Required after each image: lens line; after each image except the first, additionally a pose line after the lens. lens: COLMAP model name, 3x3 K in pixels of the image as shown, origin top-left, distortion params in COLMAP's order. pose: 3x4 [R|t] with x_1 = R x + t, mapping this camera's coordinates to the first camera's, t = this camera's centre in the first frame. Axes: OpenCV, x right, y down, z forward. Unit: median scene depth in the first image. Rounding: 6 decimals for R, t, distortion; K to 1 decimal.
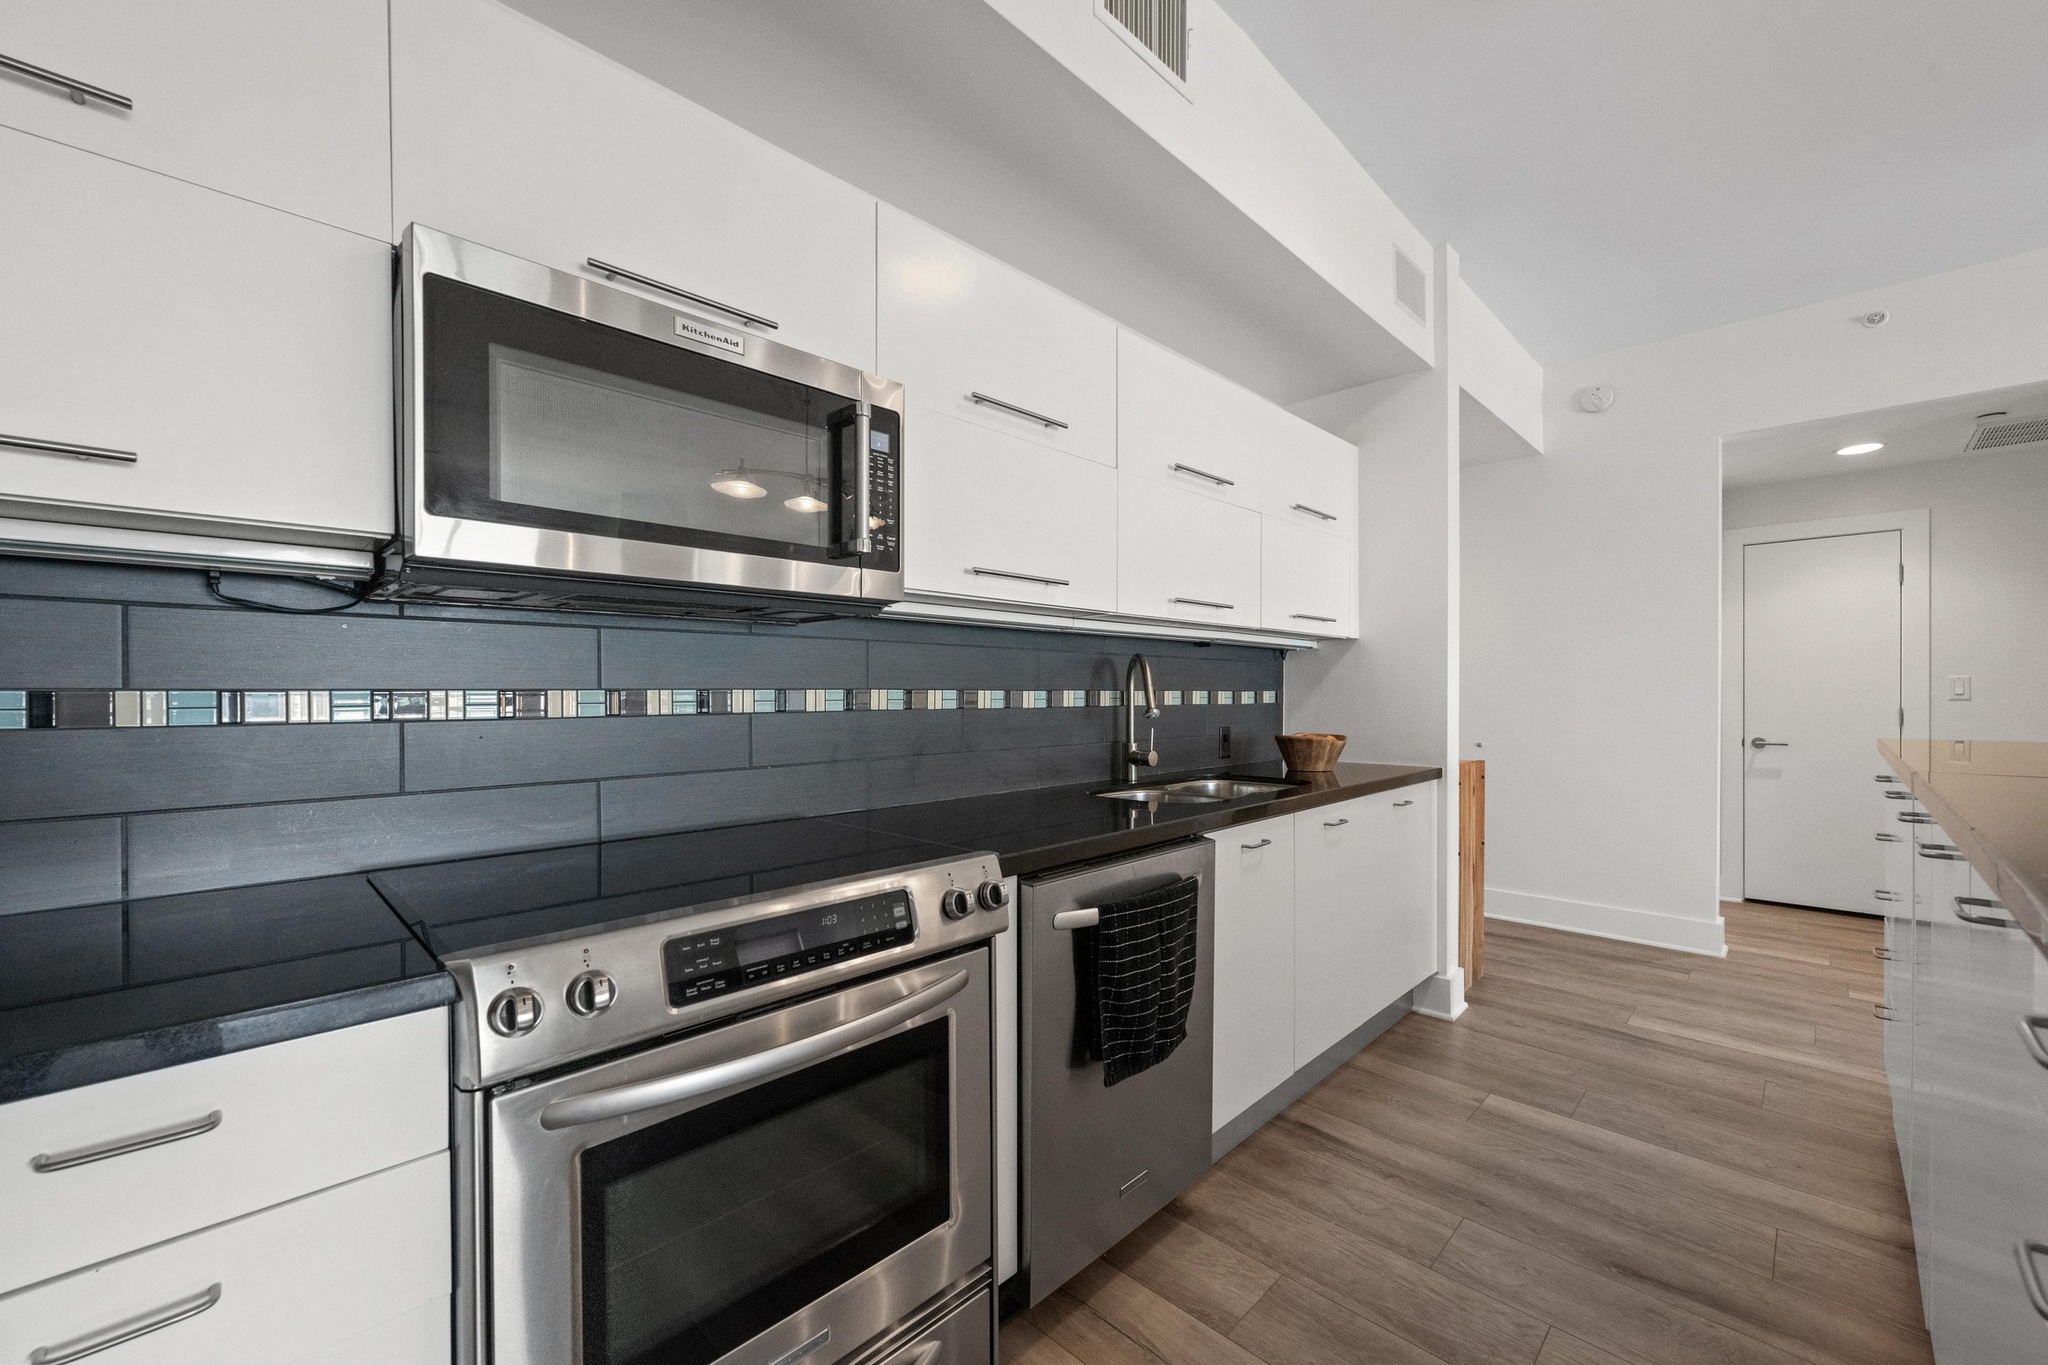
lens RADIAL K [[811.3, 0, 1031.5], [0, 811.3, 707.4], [0, 0, 1]] dist [-0.001493, -0.000156]
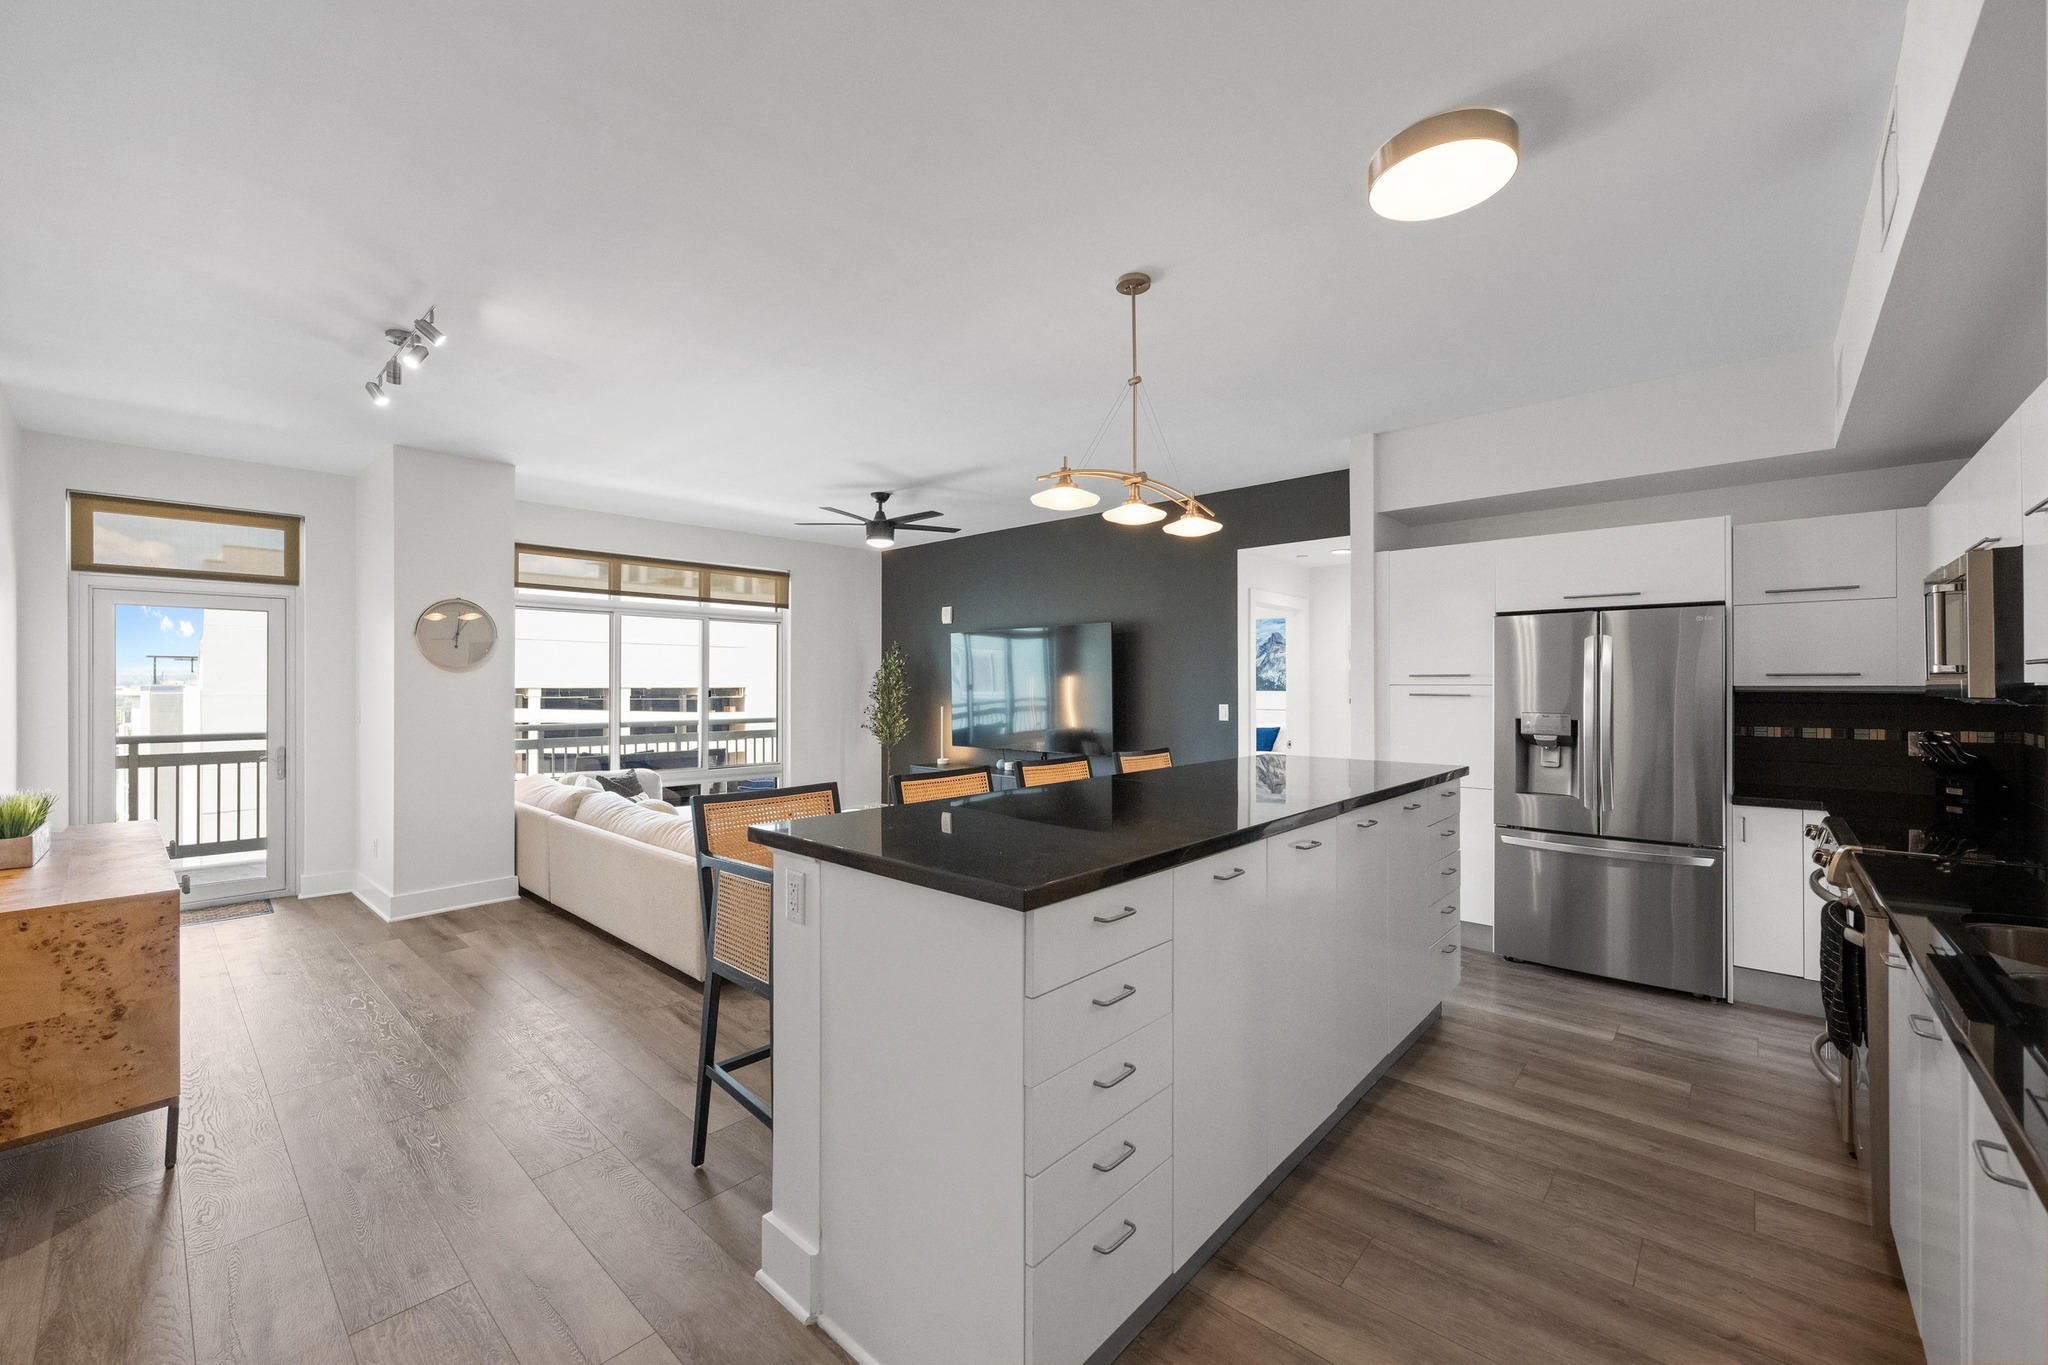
lens RADIAL K [[812.3, 0, 1025.5], [0, 812.3, 677.5], [0, 0, 1]] dist [-0.001865, -0.000185]
pose [[-0.998944, -0.001117, -0.045925, 1.326685], [-0.001613, 0.999941, 0.010765, -0.146213], [0.045910, 0.010827, -0.998887, 1.947565]]
